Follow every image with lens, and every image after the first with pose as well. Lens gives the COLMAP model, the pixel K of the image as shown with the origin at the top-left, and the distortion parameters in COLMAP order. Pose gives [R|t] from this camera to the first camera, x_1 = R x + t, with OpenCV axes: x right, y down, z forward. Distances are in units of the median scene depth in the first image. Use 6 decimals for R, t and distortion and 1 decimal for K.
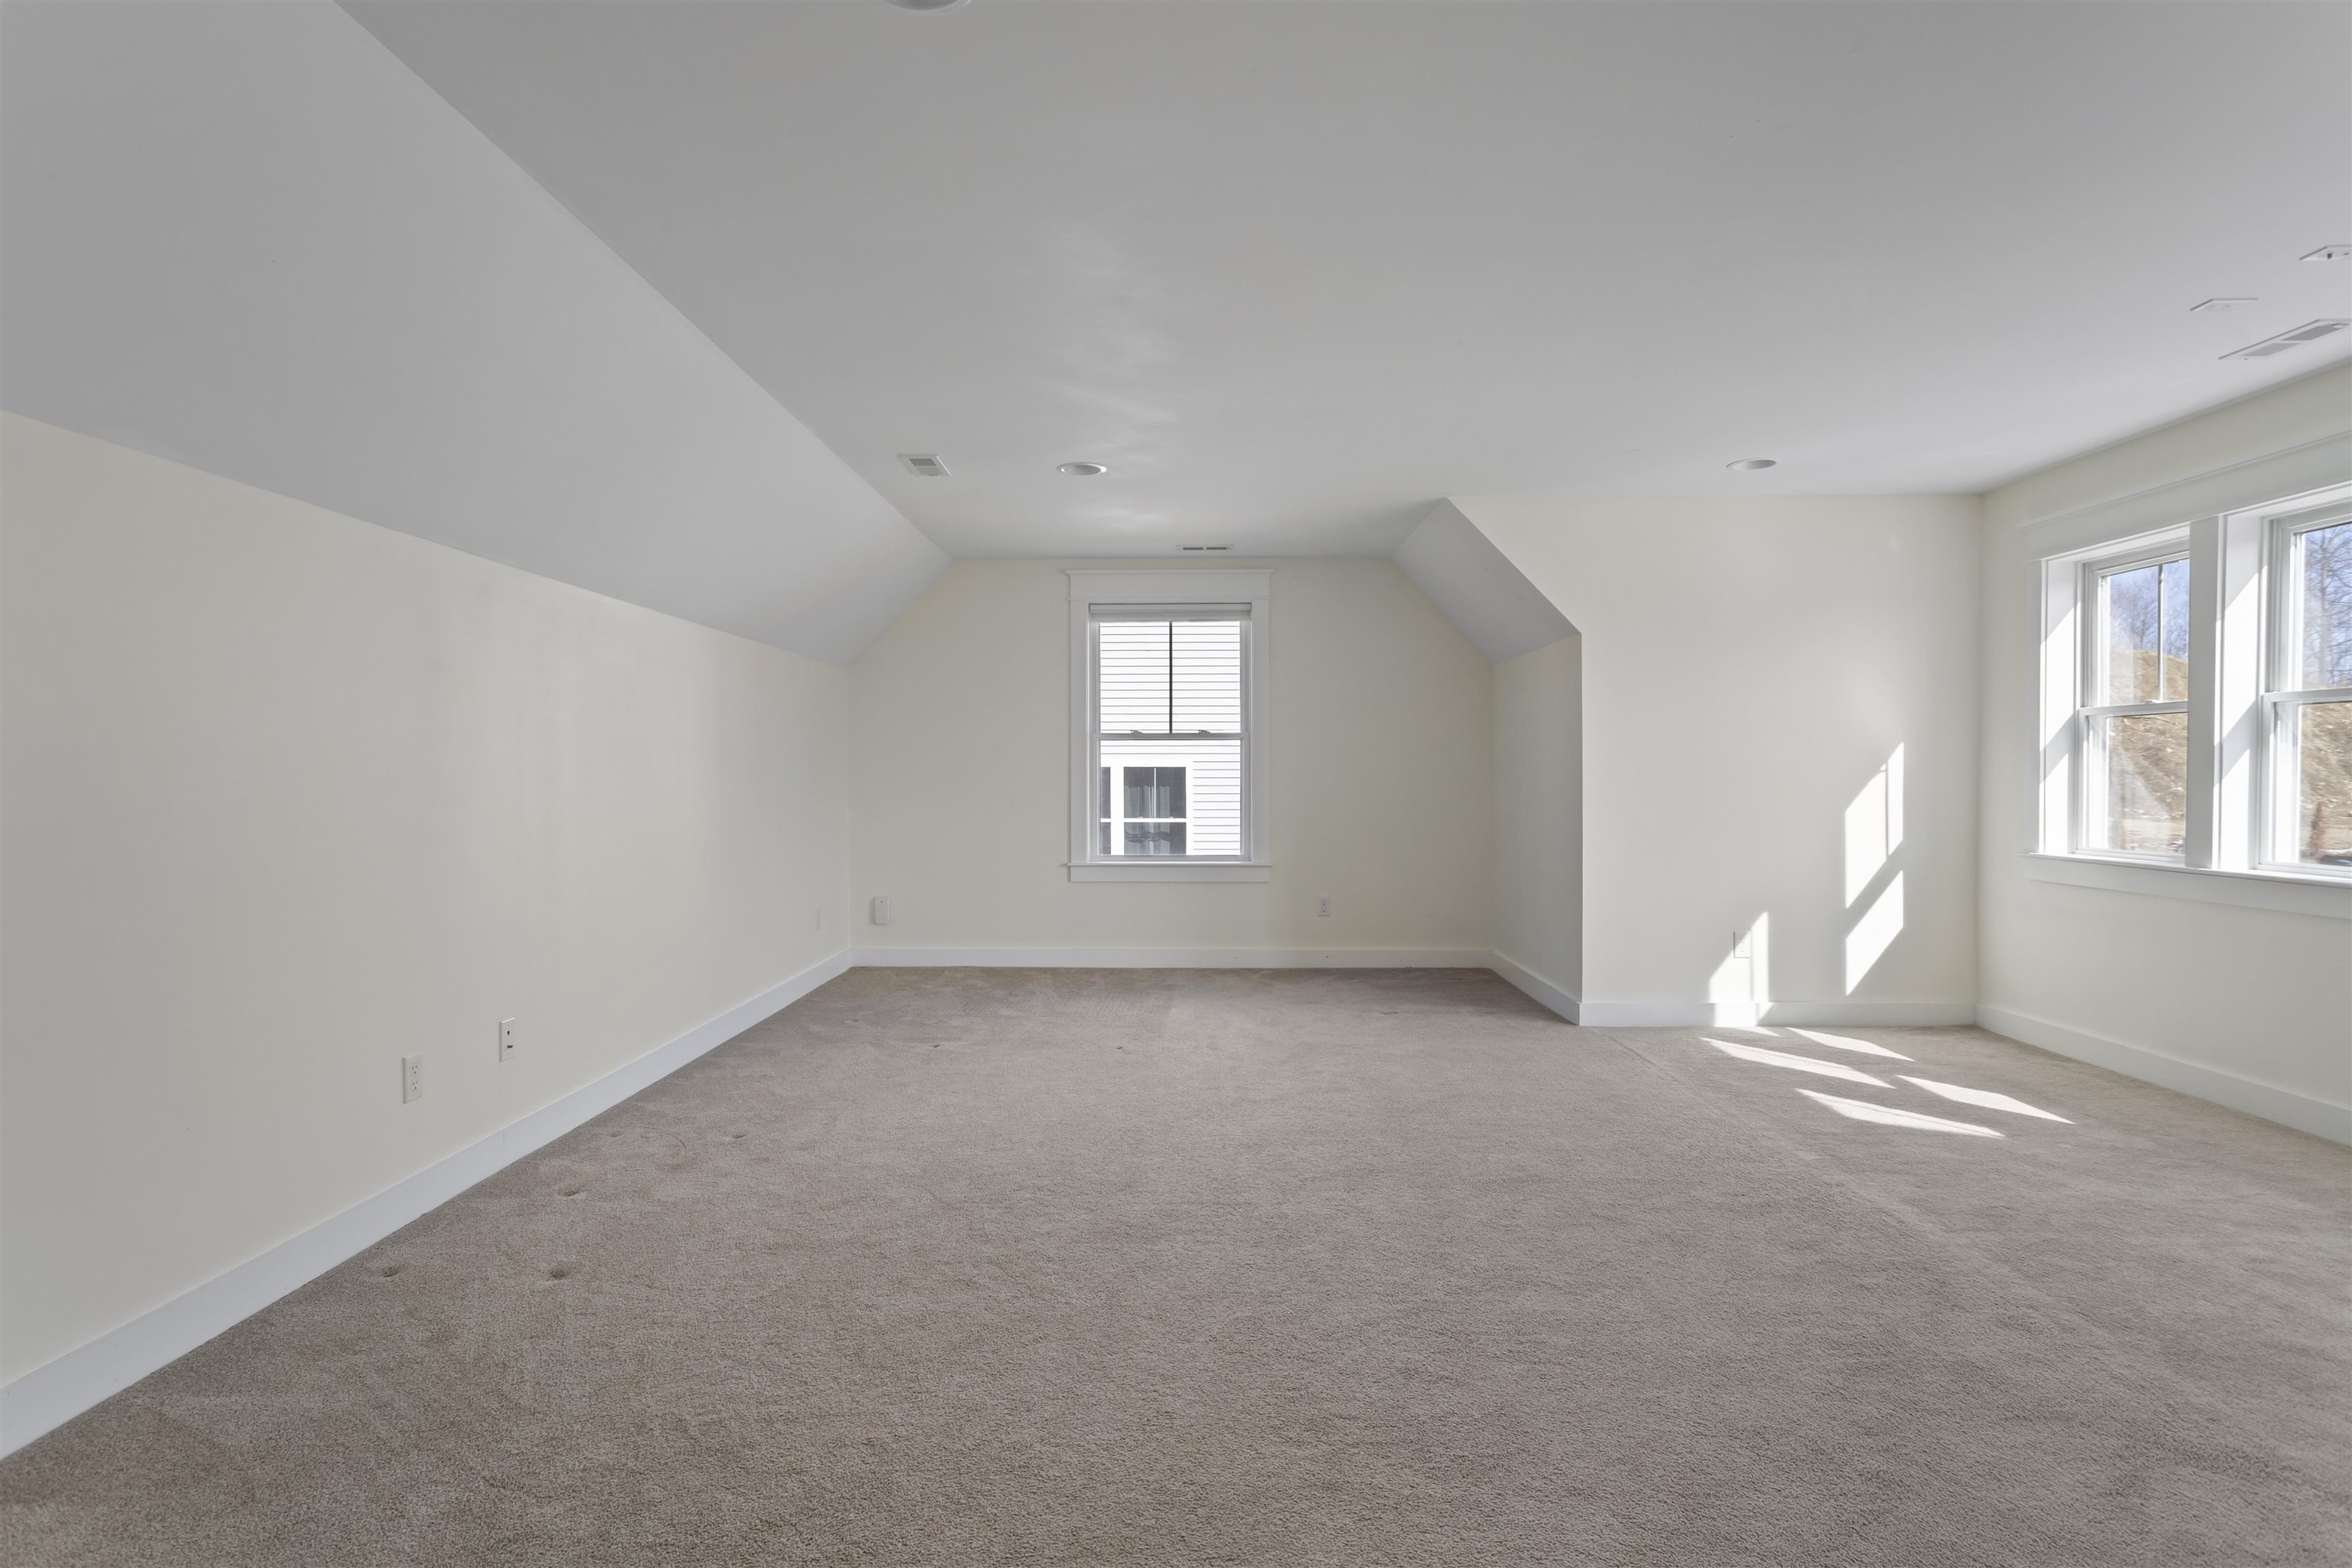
lens RADIAL K [[1234.5, 0, 1173.9], [0, 1234.5, 784.9], [0, 0, 1]] dist [-0.009398, 0.005093]
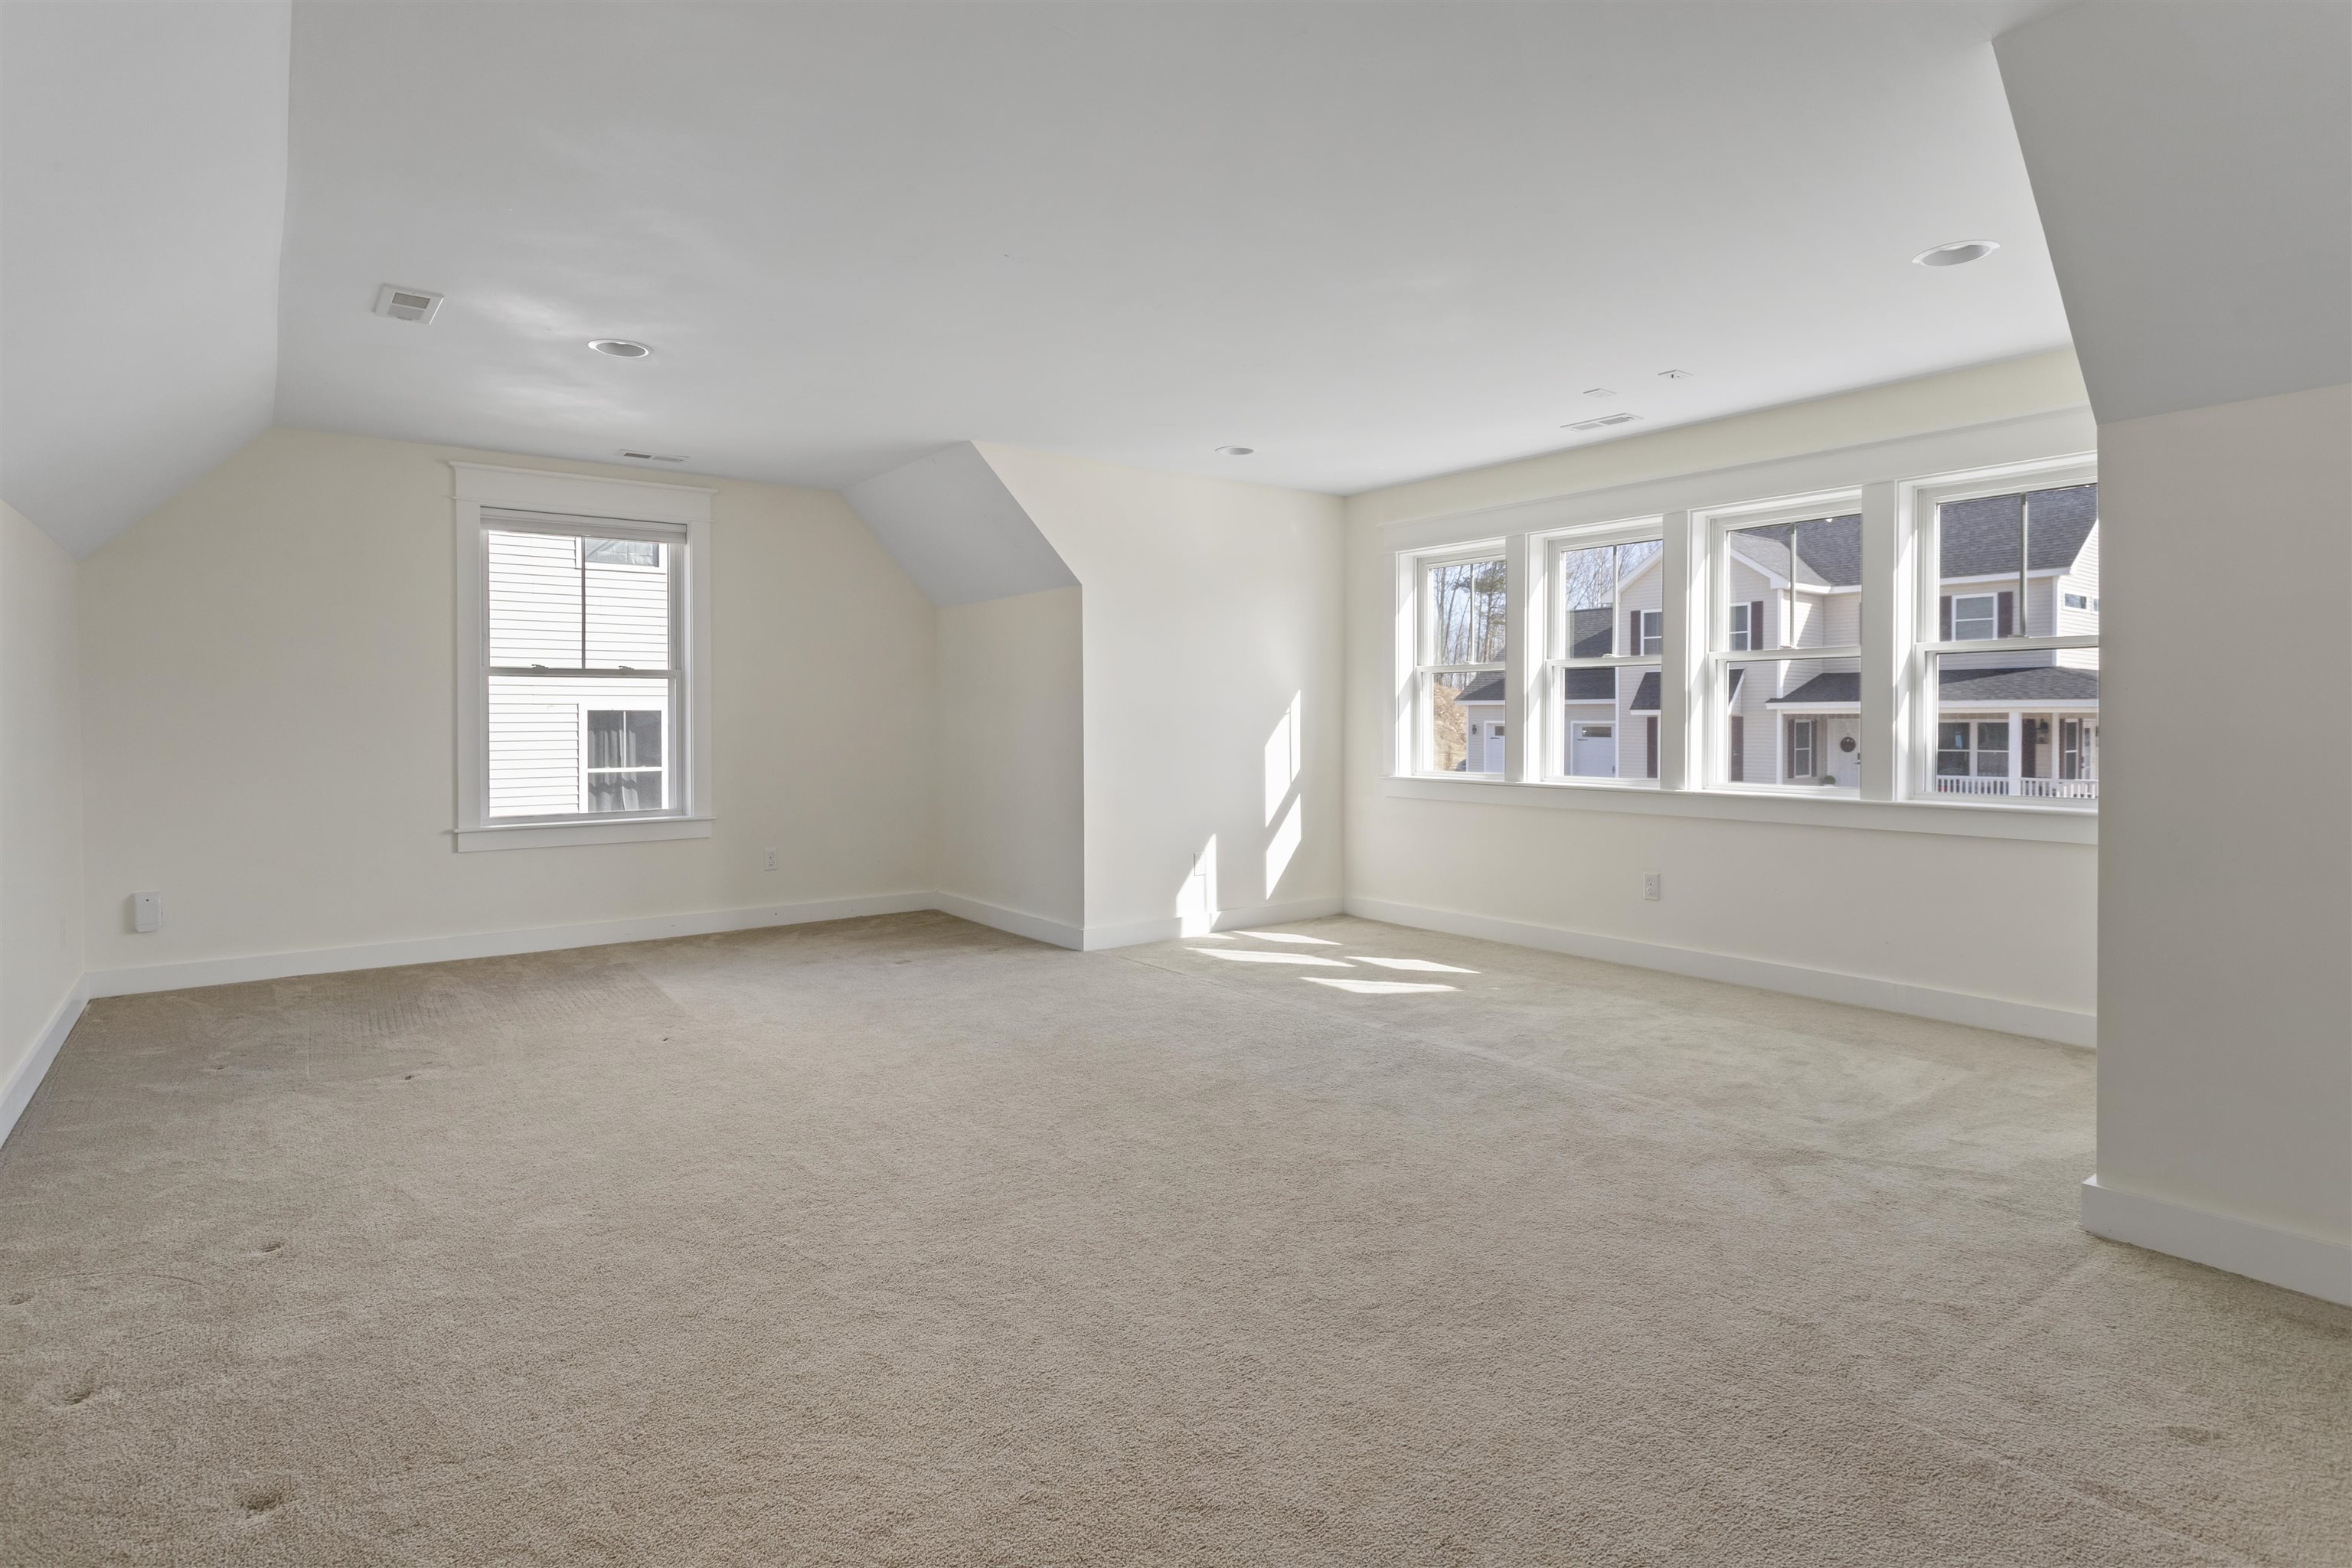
lens RADIAL K [[1234.5, 0, 1195.3], [0, 1234.5, 721.0], [0, 0, 1]] dist [-0.009398, 0.005093]
pose [[0.774593, -0.002669, 0.632455, -0.276112], [0.007536, 0.999959, -0.005010, 0.001731], [-0.632416, 0.008647, 0.774581, 0.107299]]
